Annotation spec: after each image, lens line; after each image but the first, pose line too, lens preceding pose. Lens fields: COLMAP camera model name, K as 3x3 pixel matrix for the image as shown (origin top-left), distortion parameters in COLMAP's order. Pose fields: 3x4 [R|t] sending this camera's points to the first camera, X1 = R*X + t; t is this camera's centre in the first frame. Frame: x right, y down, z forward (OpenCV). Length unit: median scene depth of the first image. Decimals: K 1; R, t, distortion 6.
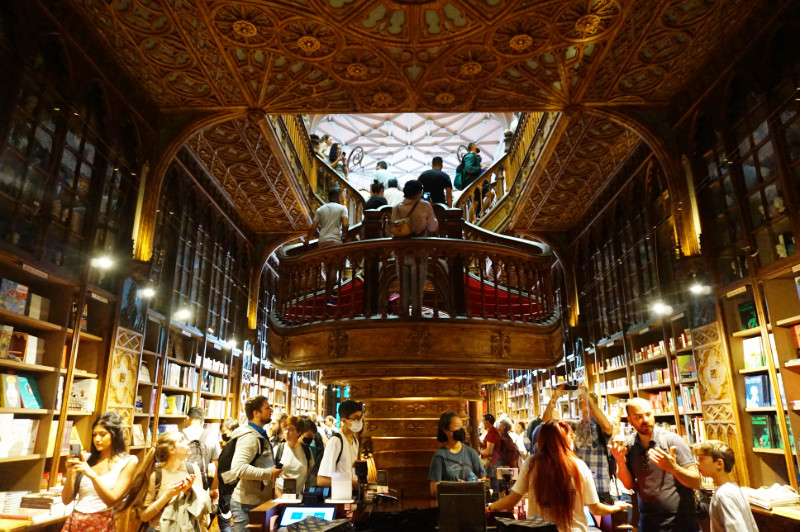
lens RADIAL K [[543.8, 0, 400.0], [0, 543.8, 266.0], [0, 0, 1]] dist [-0.042666, 0.035682]
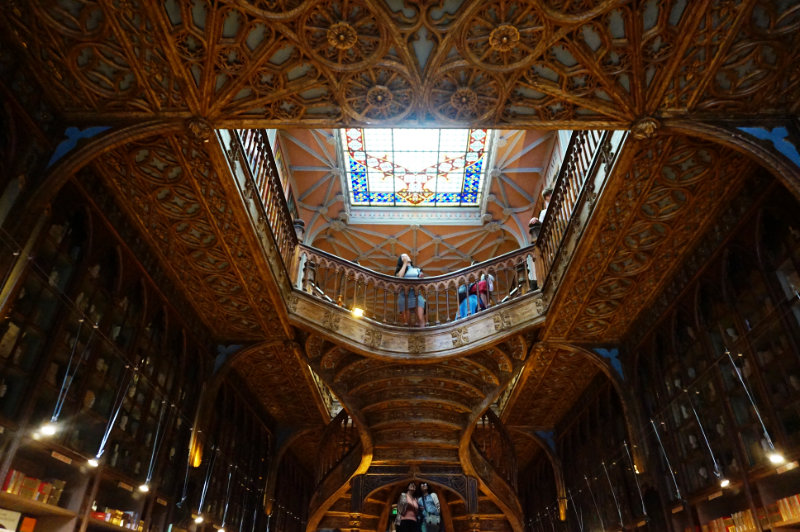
lens RADIAL K [[543.8, 0, 400.0], [0, 543.8, 266.0], [0, 0, 1]] dist [-0.042666, 0.035682]
pose [[0.999789, 0.017949, -0.009962, 0.005917], [-0.020120, 0.953047, -0.302154, 0.078358], [0.004071, 0.302291, 0.953207, 0.268093]]
